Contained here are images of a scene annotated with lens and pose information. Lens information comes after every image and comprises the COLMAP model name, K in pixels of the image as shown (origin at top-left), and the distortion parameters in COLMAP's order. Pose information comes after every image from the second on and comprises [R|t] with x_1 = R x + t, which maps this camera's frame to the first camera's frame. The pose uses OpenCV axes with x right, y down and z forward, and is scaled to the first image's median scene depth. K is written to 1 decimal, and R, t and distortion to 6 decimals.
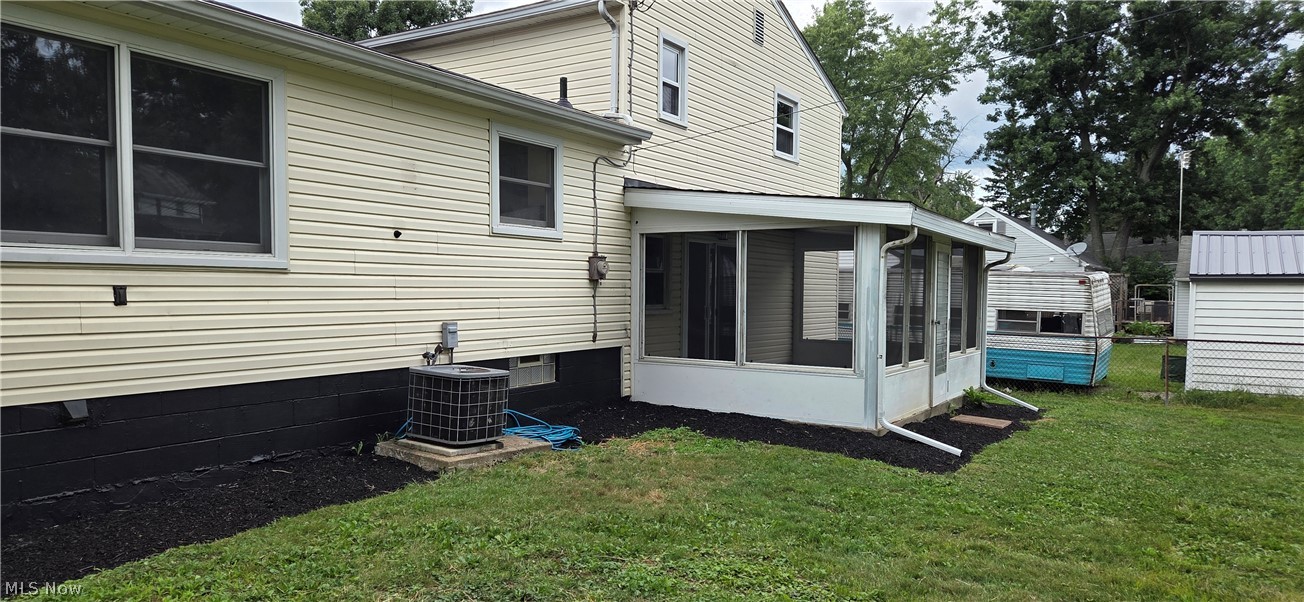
lens RADIAL K [[870.7, 0, 652.0], [0, 870.7, 301.0], [0, 0, 1]] dist [0.101880, -0.095874]
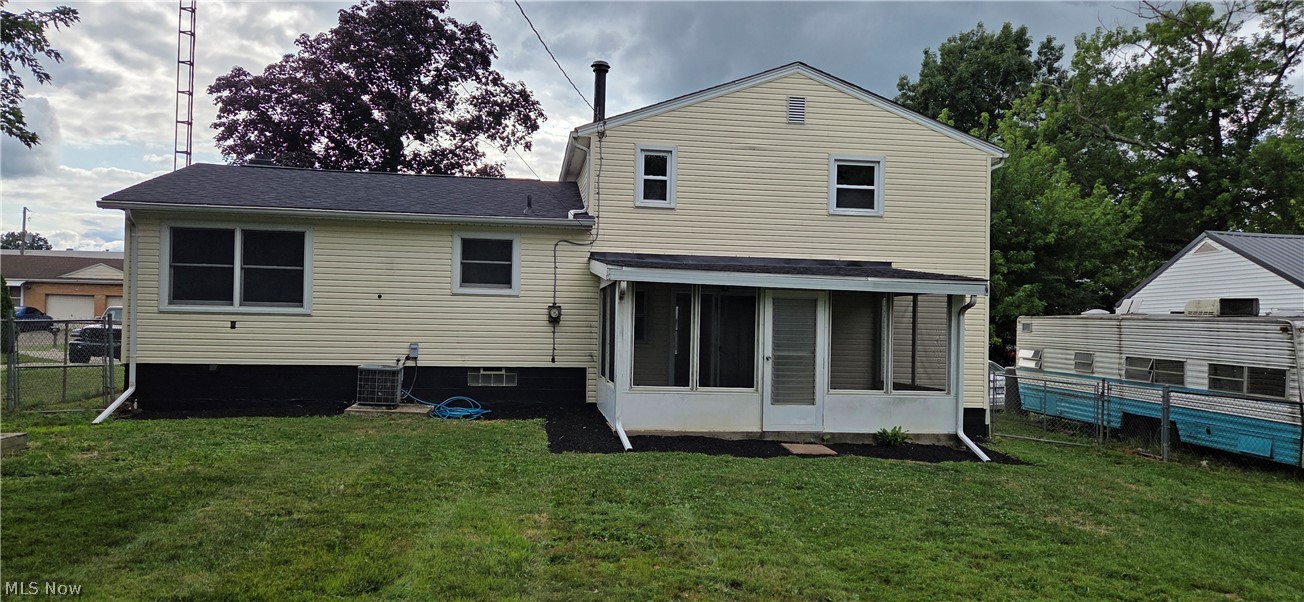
lens RADIAL K [[870.7, 0, 652.0], [0, 870.7, 301.0], [0, 0, 1]] dist [0.101880, -0.095874]
pose [[0.656892, -0.021376, -0.753682, 1.187600], [-0.026260, 0.998343, -0.051202, 0.013592], [0.753528, 0.053426, 0.655242, 0.133511]]
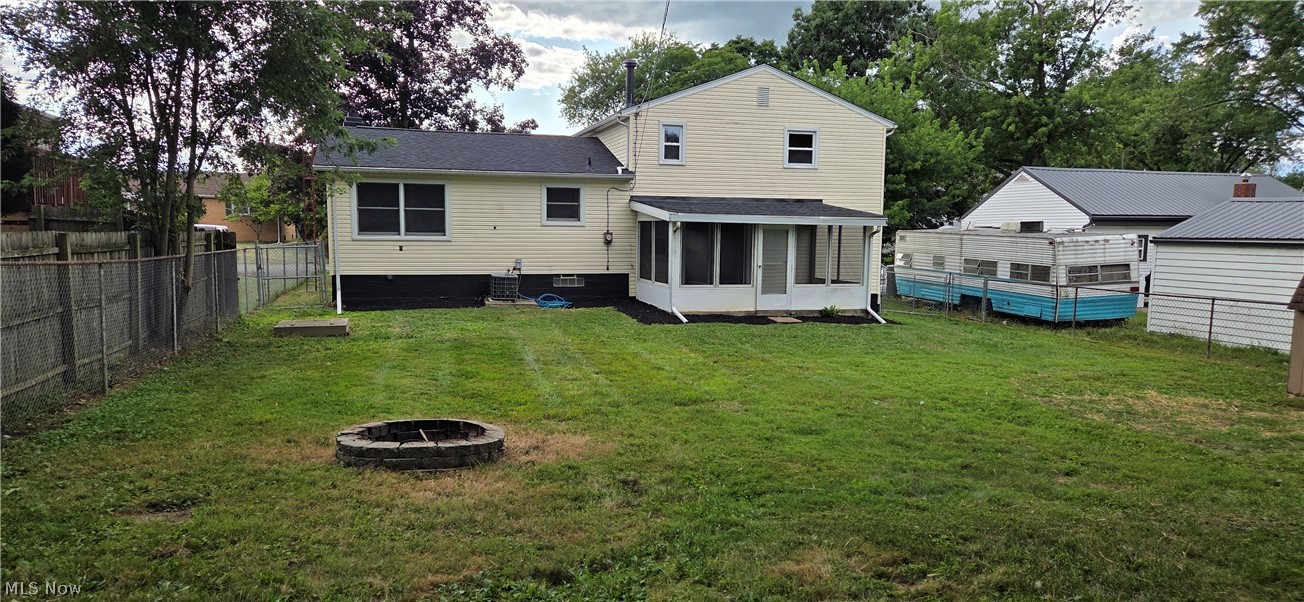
lens RADIAL K [[870.7, 0, 652.0], [0, 870.7, 301.0], [0, 0, 1]] dist [0.101880, -0.095874]
pose [[0.756409, 0.052438, -0.651993, 1.505920], [-0.013226, 0.997804, 0.064906, -0.021756], [0.653965, -0.040473, 0.755442, -0.642884]]
